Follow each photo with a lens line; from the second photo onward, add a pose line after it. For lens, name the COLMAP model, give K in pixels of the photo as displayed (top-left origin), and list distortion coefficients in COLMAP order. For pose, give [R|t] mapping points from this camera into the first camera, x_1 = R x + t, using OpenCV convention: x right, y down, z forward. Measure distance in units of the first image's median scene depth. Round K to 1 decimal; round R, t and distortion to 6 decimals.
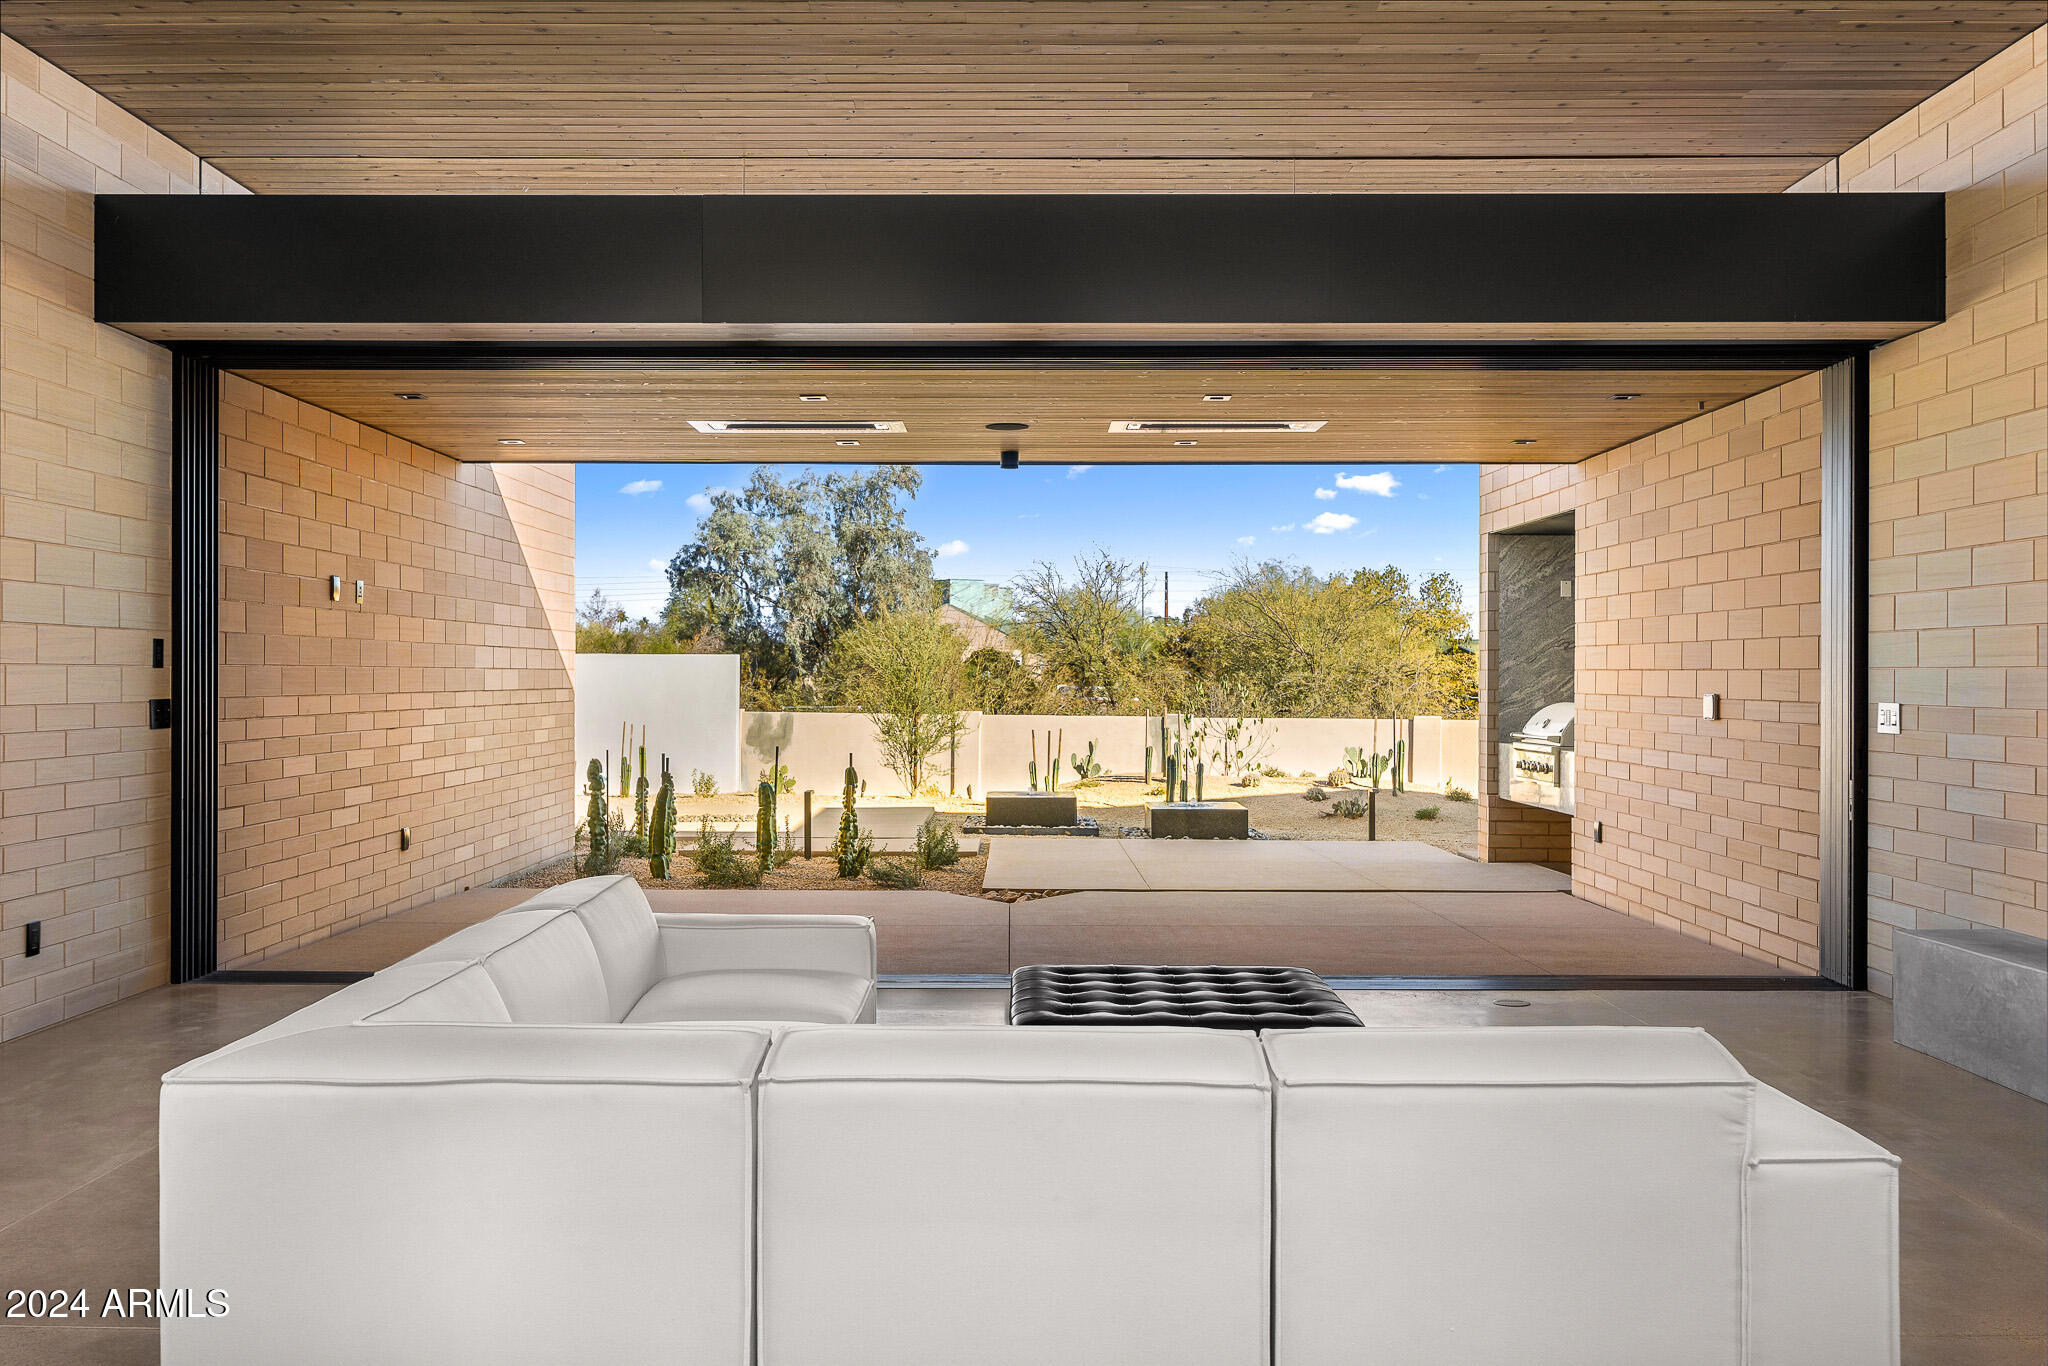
lens RADIAL K [[1815.1, 0, 1024.0], [0, 1815.1, 683.0], [0, 0, 1]] dist [0.000271, 0.003873]
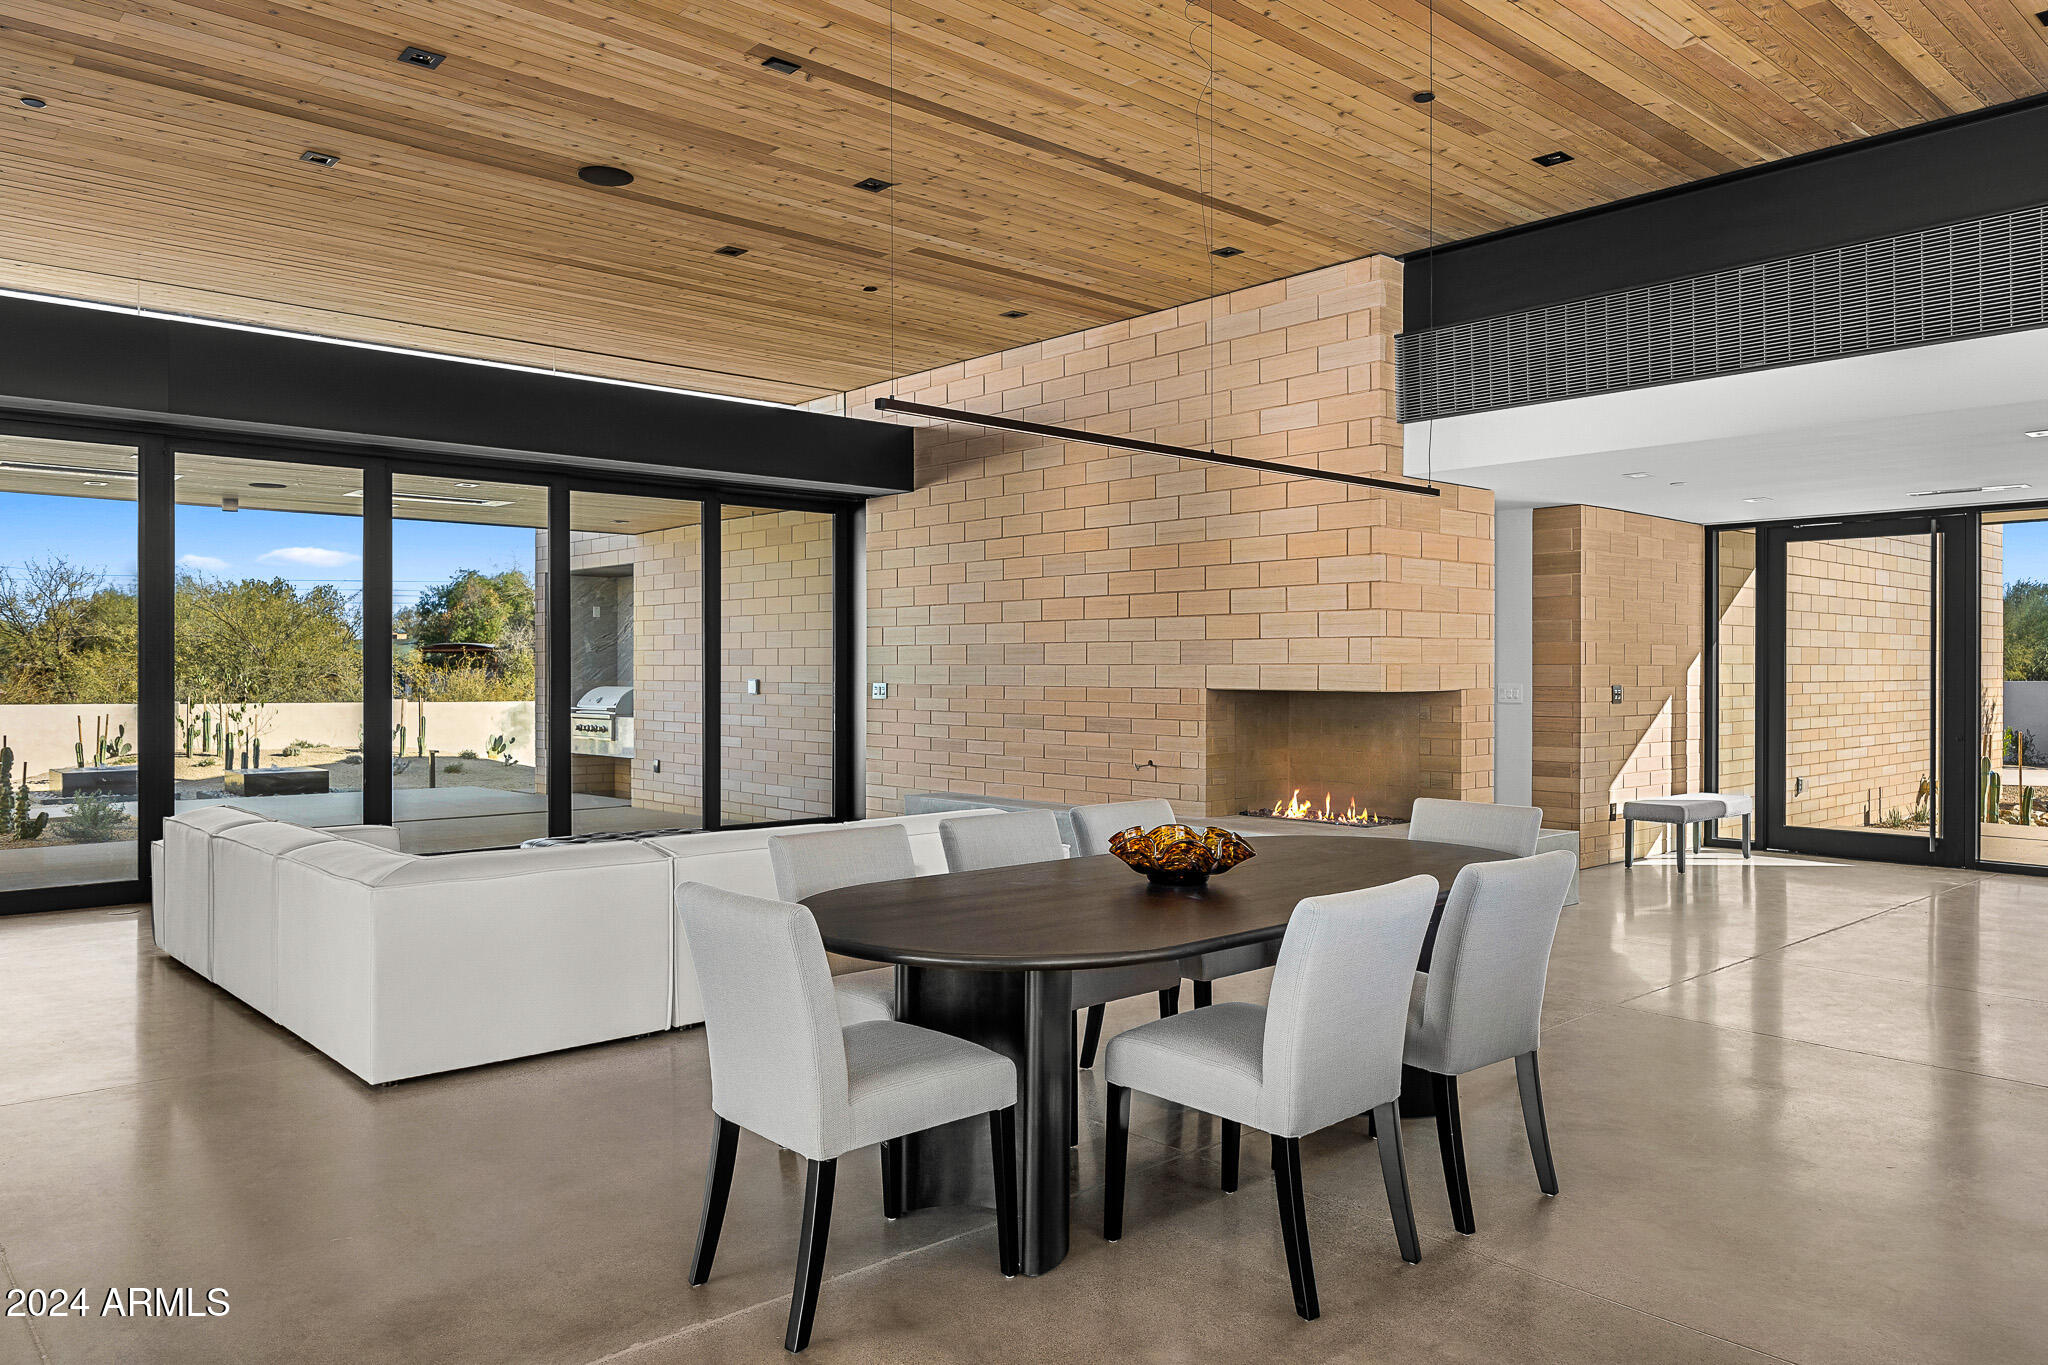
lens RADIAL K [[1414.5, 0, 1024.0], [0, 1414.5, 682.5], [0, 0, 1]] dist [-0.002987, -0.000669]
pose [[0.750285, -0.006625, 0.661081, -0.241909], [0.002992, 0.999974, 0.006625, 0.000570], [-0.661107, -0.002993, 0.750285, -0.139647]]
